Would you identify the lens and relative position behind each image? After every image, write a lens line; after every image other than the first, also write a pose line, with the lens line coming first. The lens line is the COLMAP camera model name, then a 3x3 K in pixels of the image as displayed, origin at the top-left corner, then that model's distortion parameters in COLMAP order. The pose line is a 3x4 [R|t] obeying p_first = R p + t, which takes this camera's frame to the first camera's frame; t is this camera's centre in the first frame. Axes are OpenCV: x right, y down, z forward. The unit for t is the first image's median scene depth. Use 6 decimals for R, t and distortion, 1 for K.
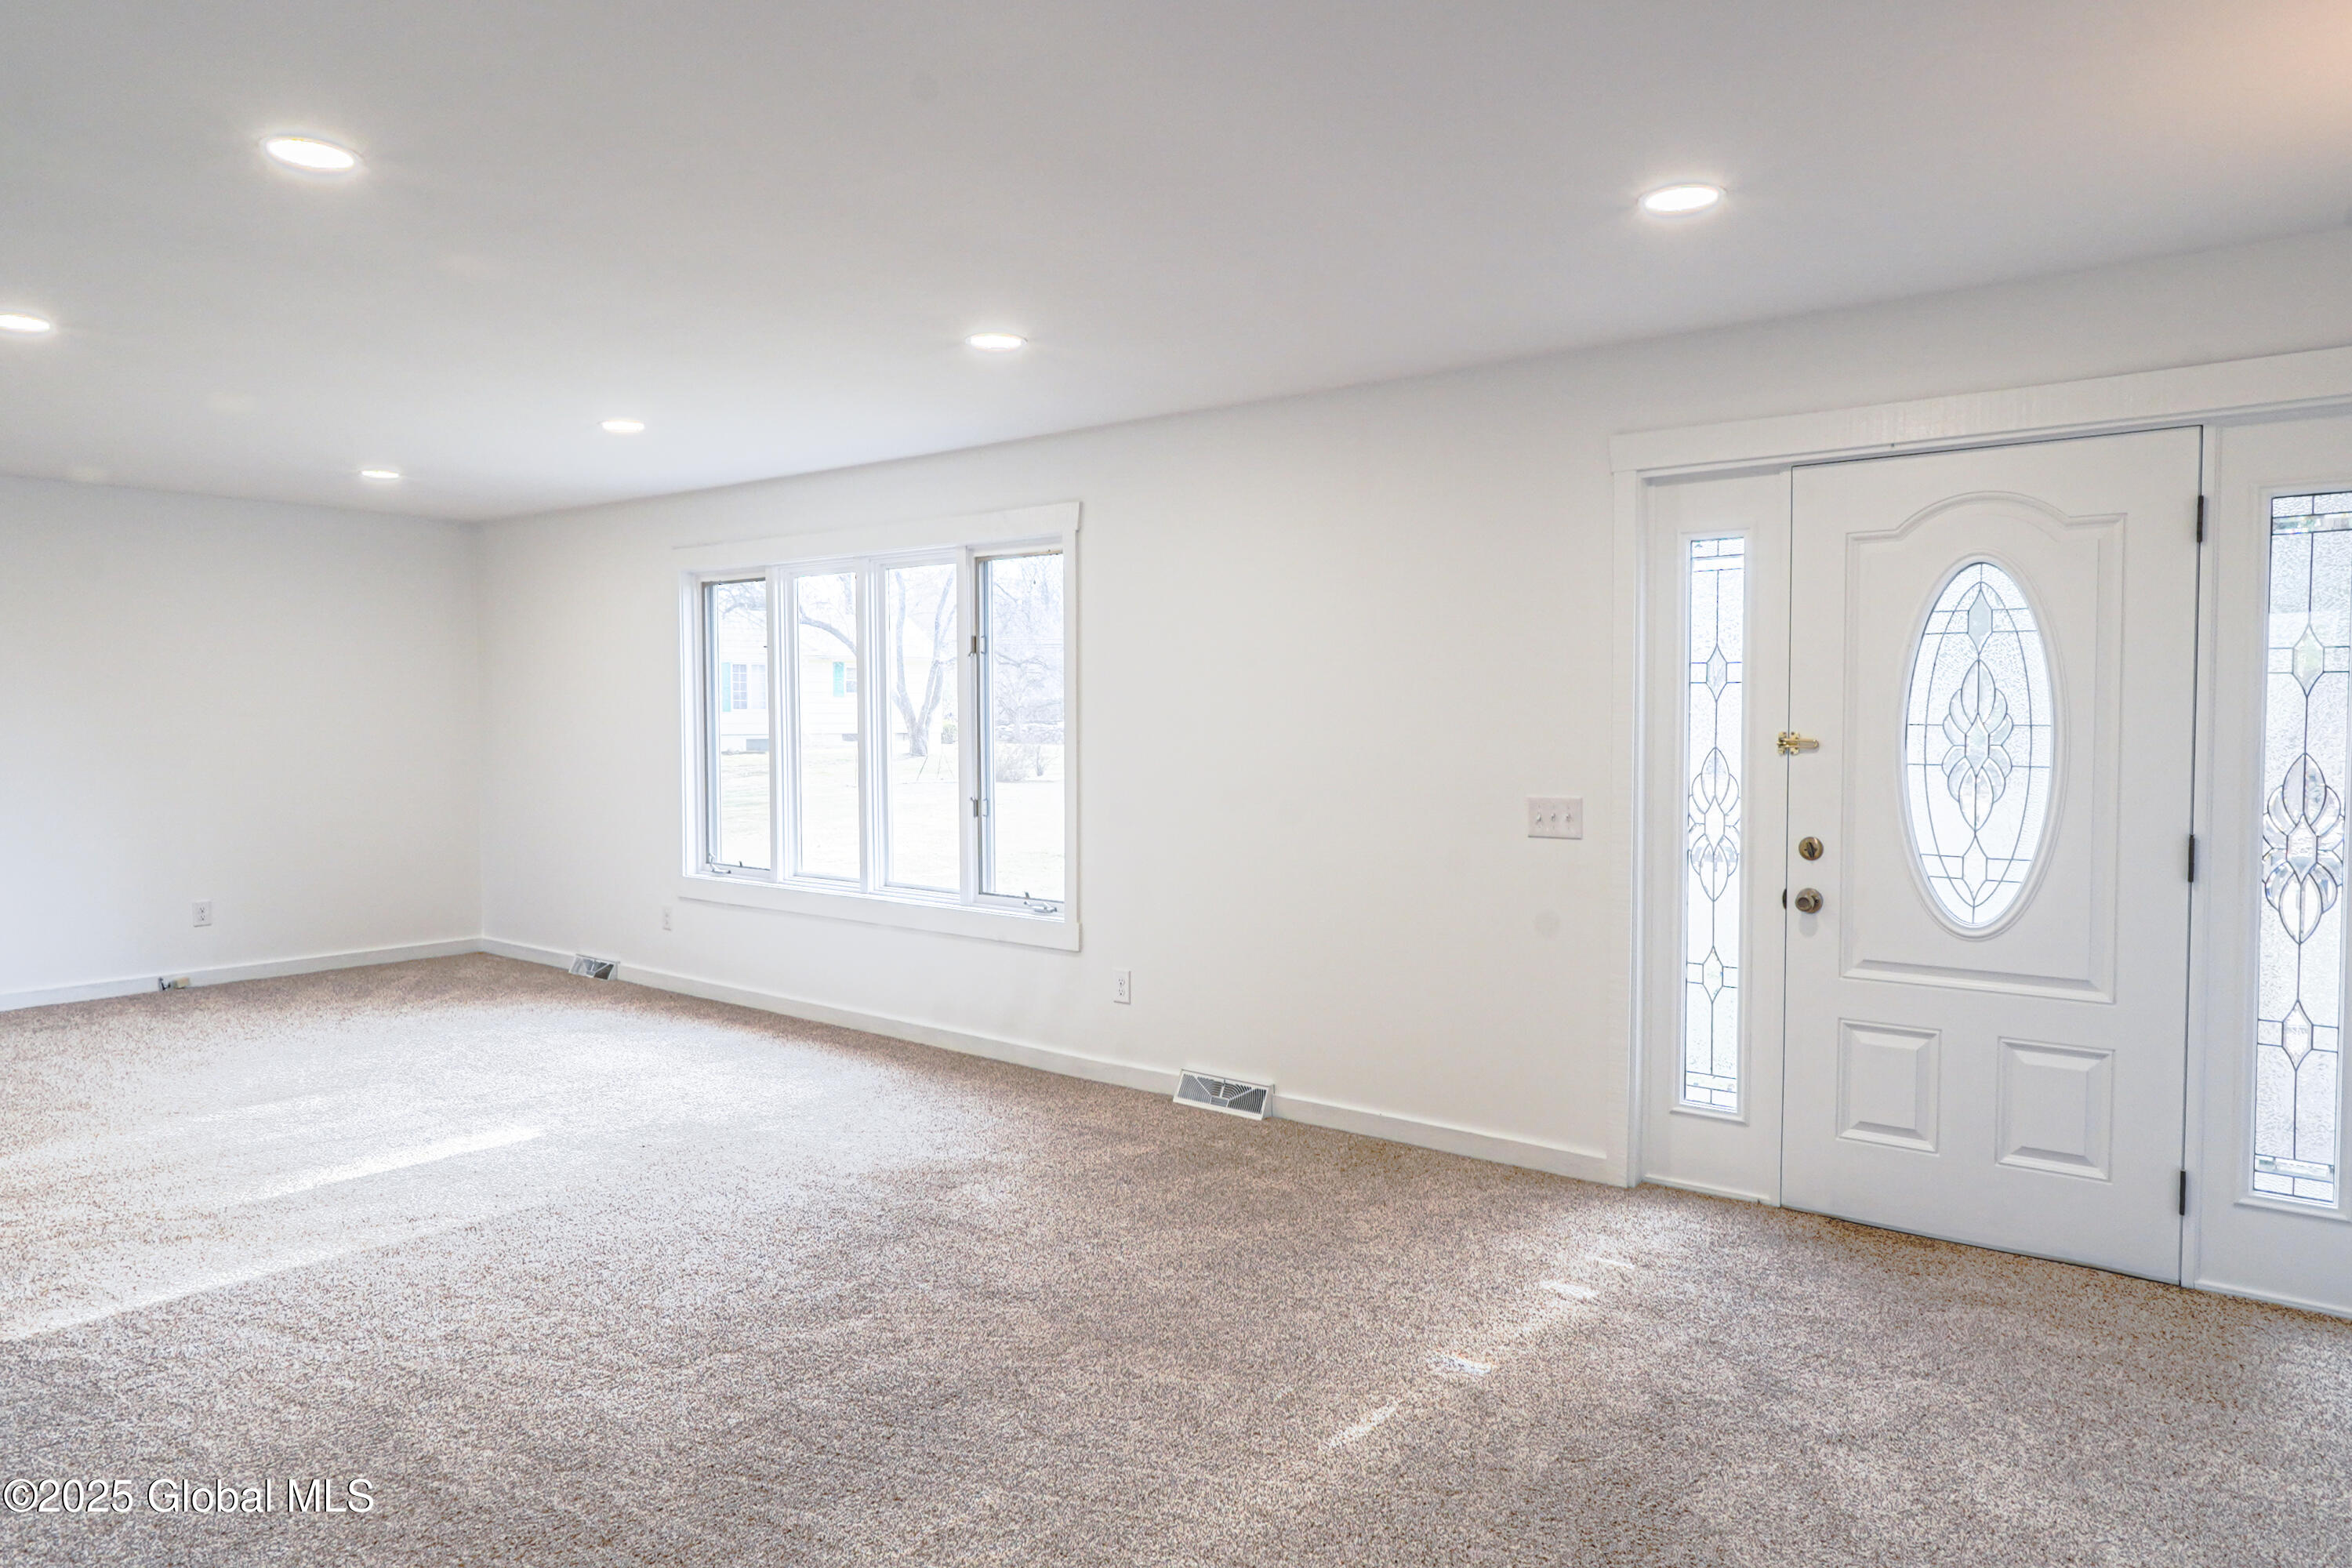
lens RADIAL K [[1463.2, 0, 1179.5], [0, 1463.2, 775.9], [0, 0, 1]] dist [-0.019298, 0.013375]
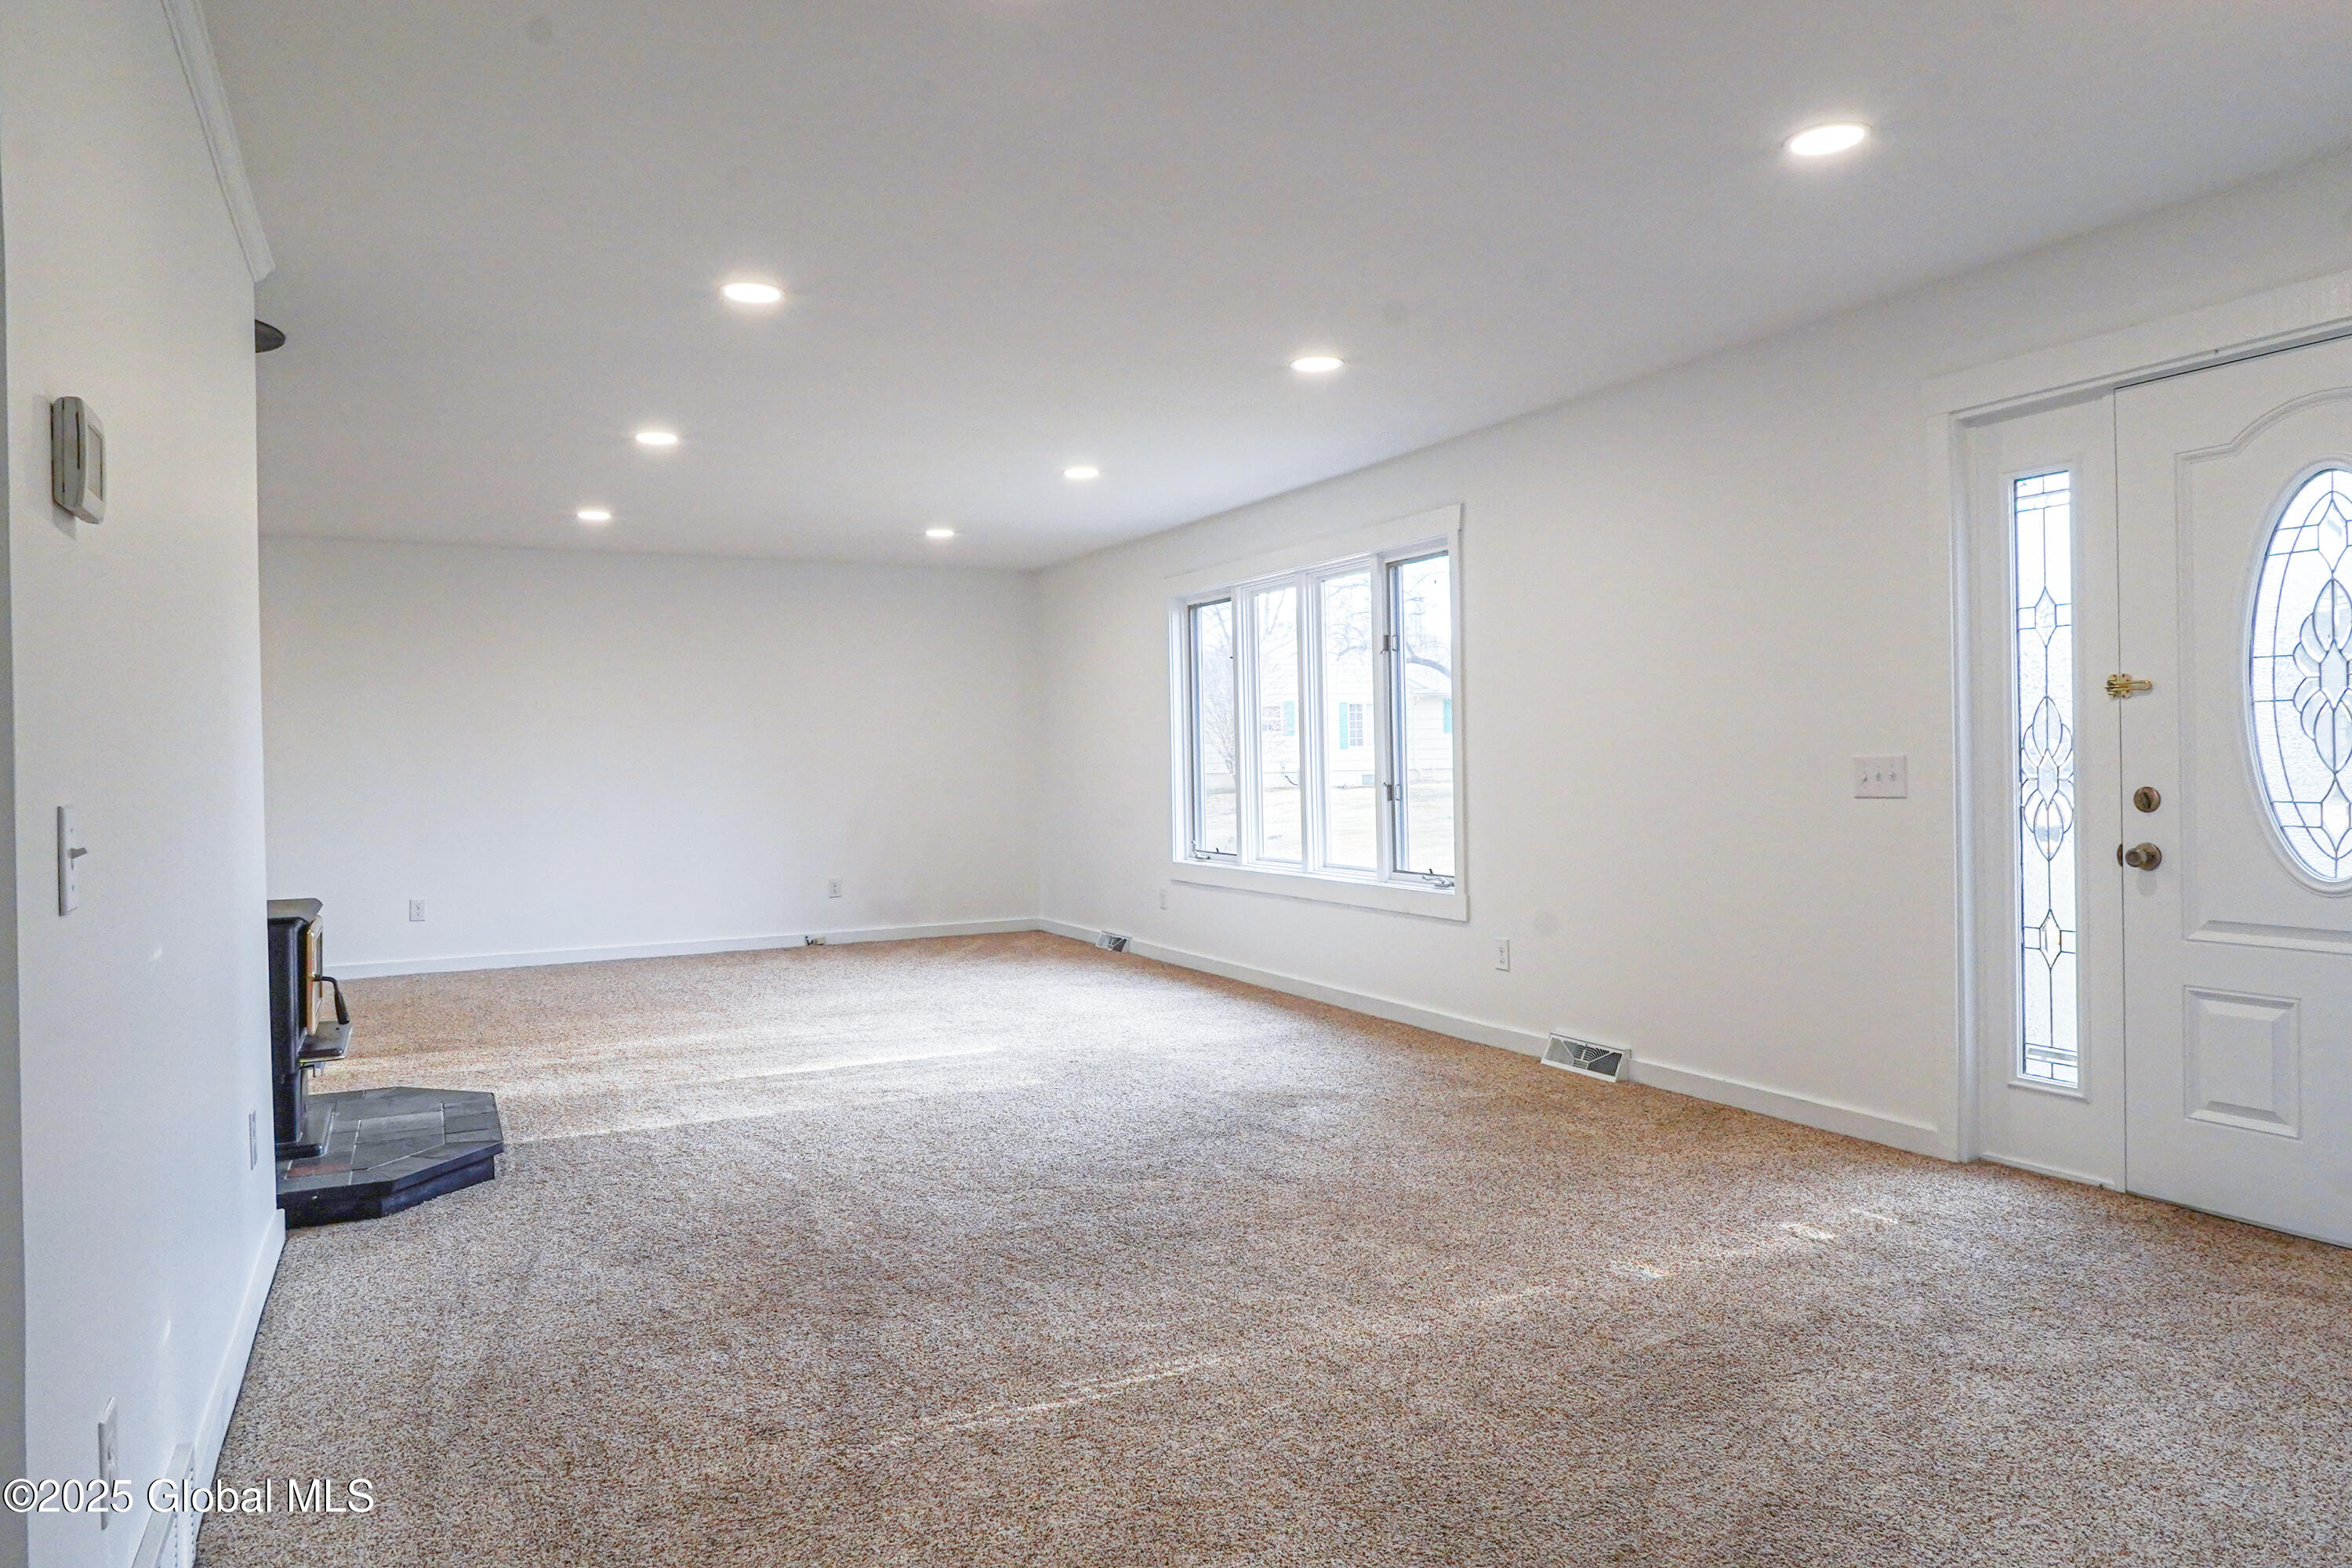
lens RADIAL K [[1463.2, 0, 1193.3], [0, 1463.2, 778.6], [0, 0, 1]] dist [-0.019298, 0.013375]
pose [[0.911358, -0.011812, -0.411444, 0.254568], [0.000671, 0.999629, -0.027212, 0.059368], [0.411613, 0.024524, 0.911029, -0.078548]]
